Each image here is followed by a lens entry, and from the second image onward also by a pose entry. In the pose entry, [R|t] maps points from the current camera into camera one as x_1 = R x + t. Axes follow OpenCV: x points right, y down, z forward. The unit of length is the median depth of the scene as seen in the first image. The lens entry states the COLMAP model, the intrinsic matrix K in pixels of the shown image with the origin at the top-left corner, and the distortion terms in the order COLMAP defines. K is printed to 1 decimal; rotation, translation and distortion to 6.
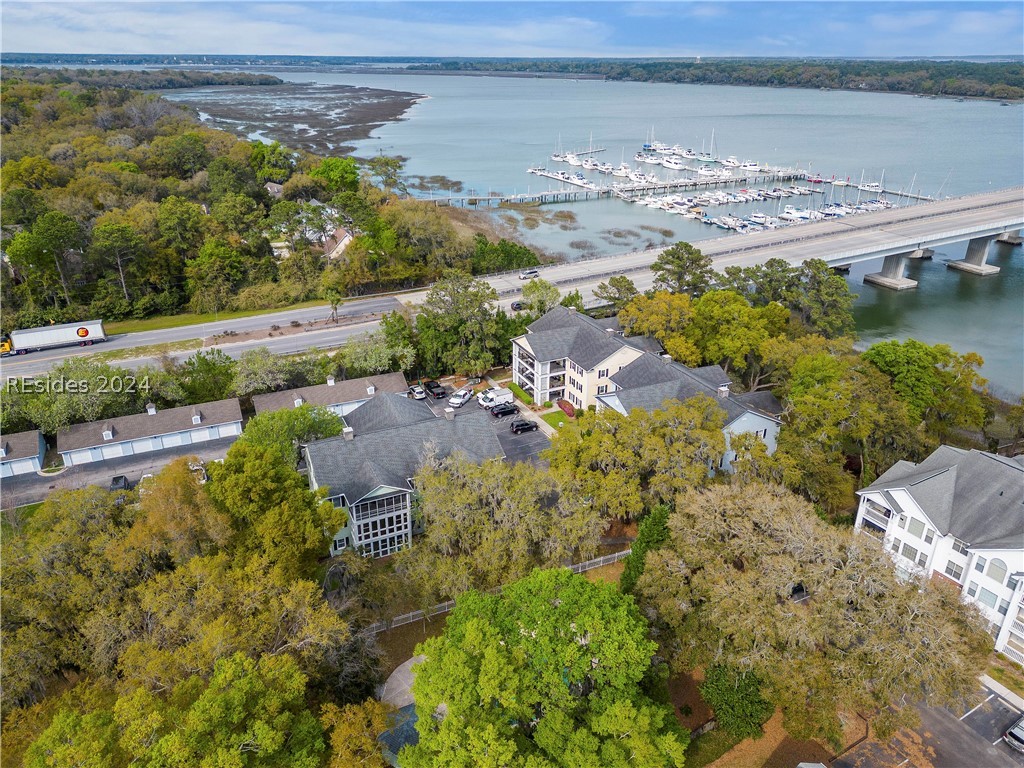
lens RADIAL K [[717.5, 0, 512.0], [0, 717.5, 384.0], [0, 0, 1]] dist [0.086832, -0.080839]
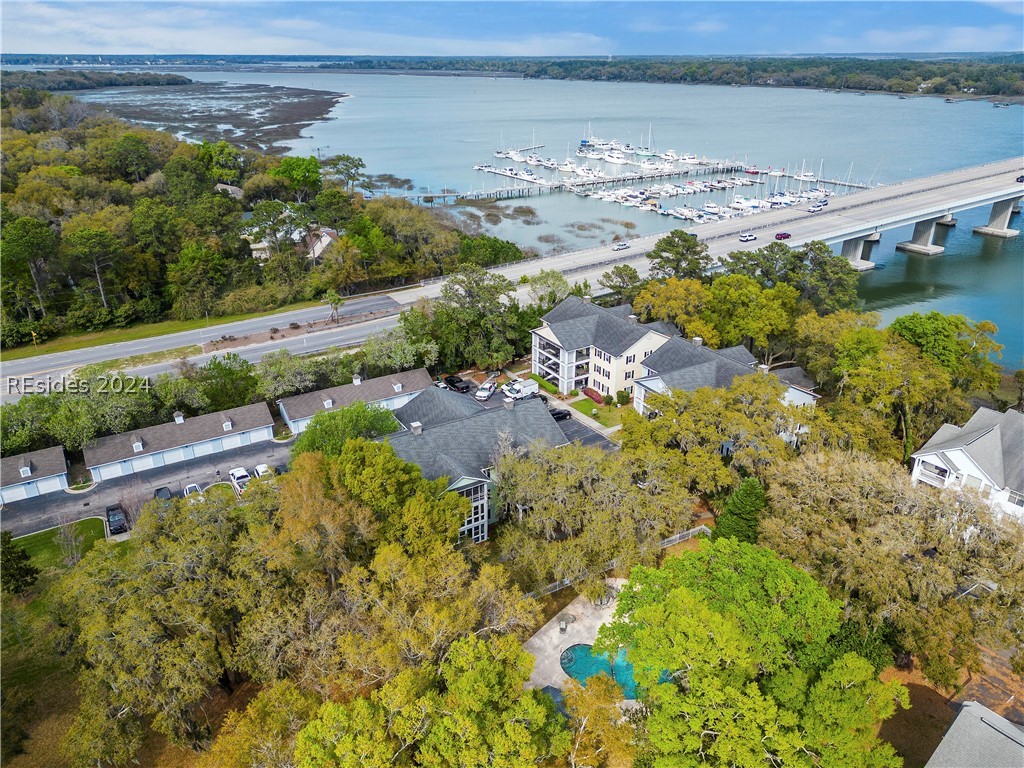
lens RADIAL K [[717.5, 0, 512.0], [0, 717.5, 384.0], [0, 0, 1]] dist [0.086832, -0.080839]
pose [[0.993708, -0.050507, 0.099963, -0.098730], [0.050351, 0.998723, 0.004085, 0.005413], [-0.100042, 0.000974, 0.994983, 0.000992]]
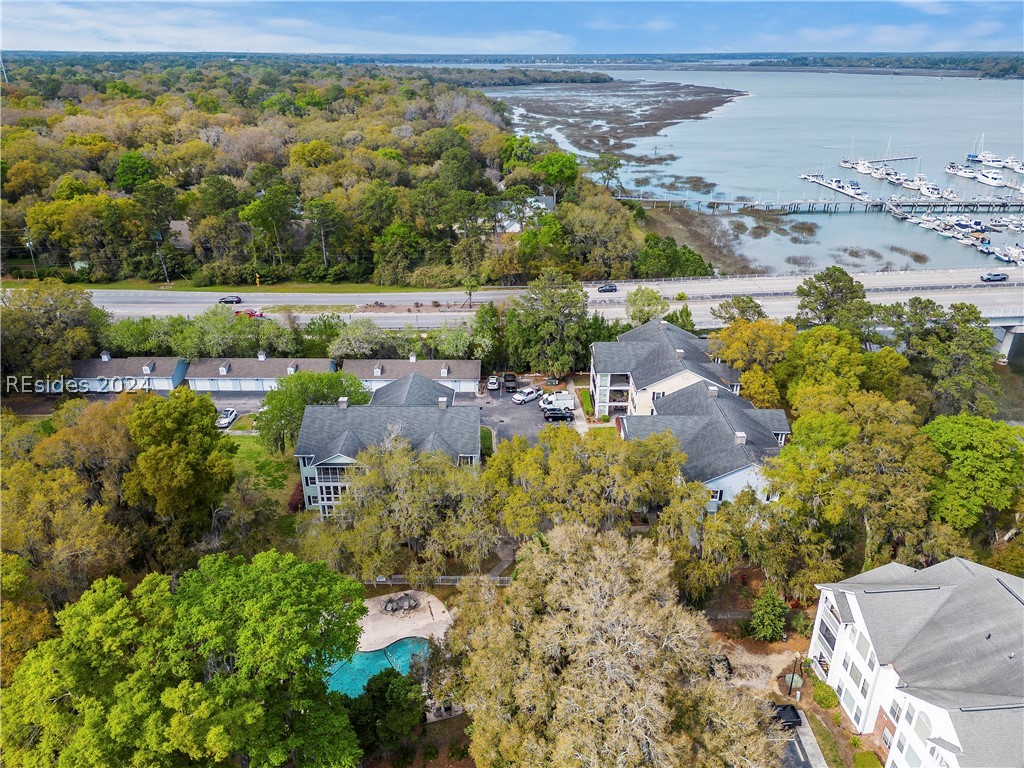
lens RADIAL K [[717.5, 0, 512.0], [0, 717.5, 384.0], [0, 0, 1]] dist [0.086832, -0.080839]
pose [[0.907869, 0.173016, -0.381889, 0.211318], [-0.171869, 0.984410, 0.037403, -0.022141], [0.382406, 0.031677, 0.923451, 0.049960]]
